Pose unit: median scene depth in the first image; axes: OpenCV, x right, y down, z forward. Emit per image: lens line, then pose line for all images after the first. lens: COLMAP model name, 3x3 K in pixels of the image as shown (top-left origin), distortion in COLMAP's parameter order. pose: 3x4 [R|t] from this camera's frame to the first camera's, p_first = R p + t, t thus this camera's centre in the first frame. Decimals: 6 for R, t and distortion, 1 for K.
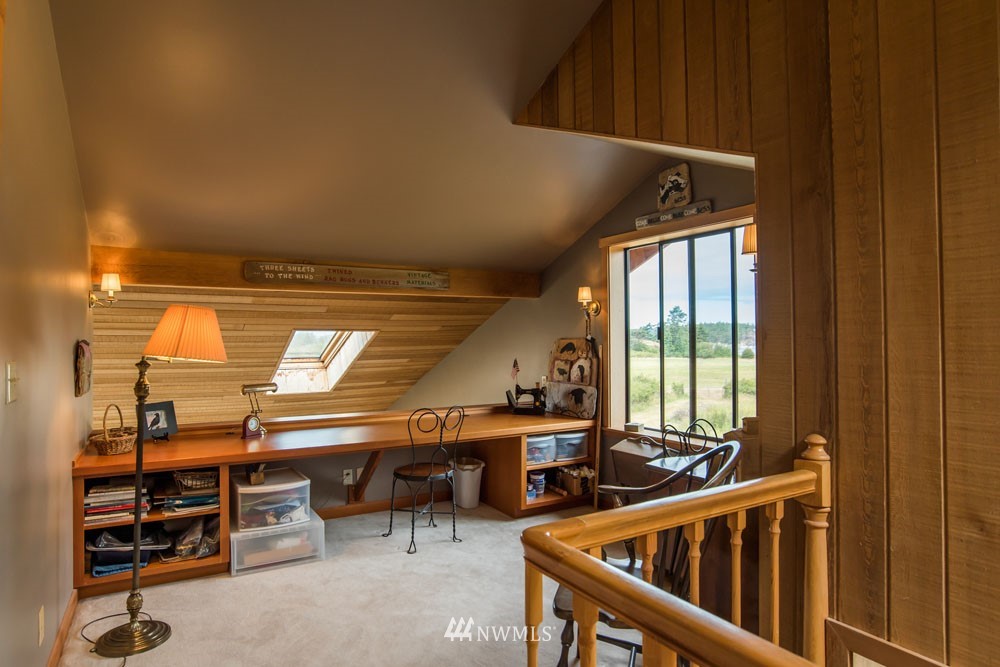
lens RADIAL K [[506.8, 0, 500.0], [0, 506.8, 333.5], [0, 0, 1]] dist [-0.030676, 0.001319]
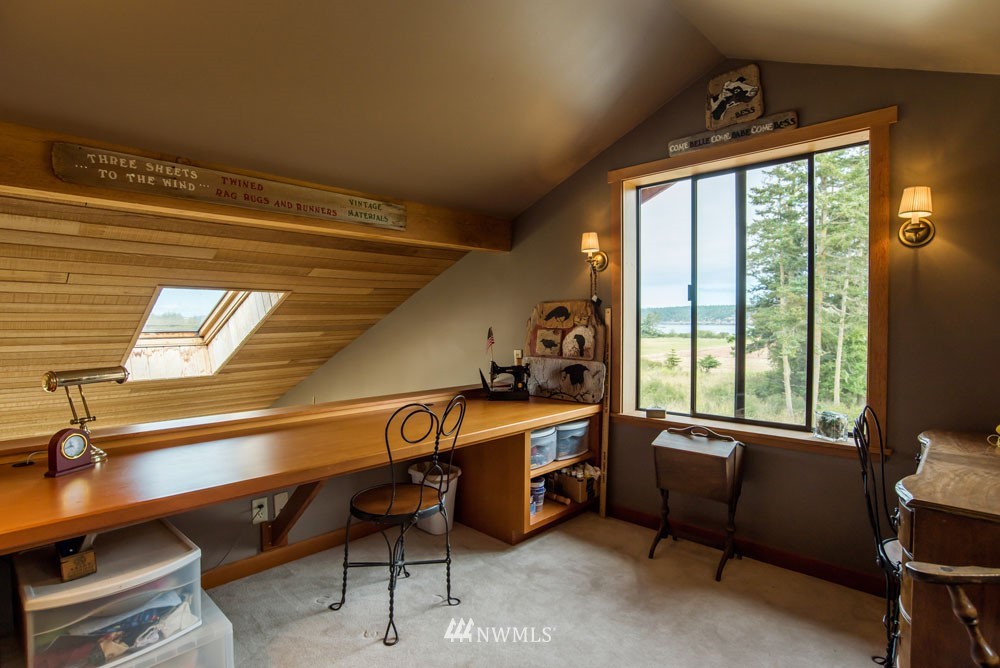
lens RADIAL K [[507.7, 0, 533.1], [0, 507.7, 326.3], [0, 0, 1]] dist [-0.050892, 0.021011]
pose [[0.966882, -0.002709, 0.255211, -0.114244], [-0.005590, 0.999479, 0.031788, 0.026342], [-0.255164, -0.032162, 0.966363, 0.276337]]
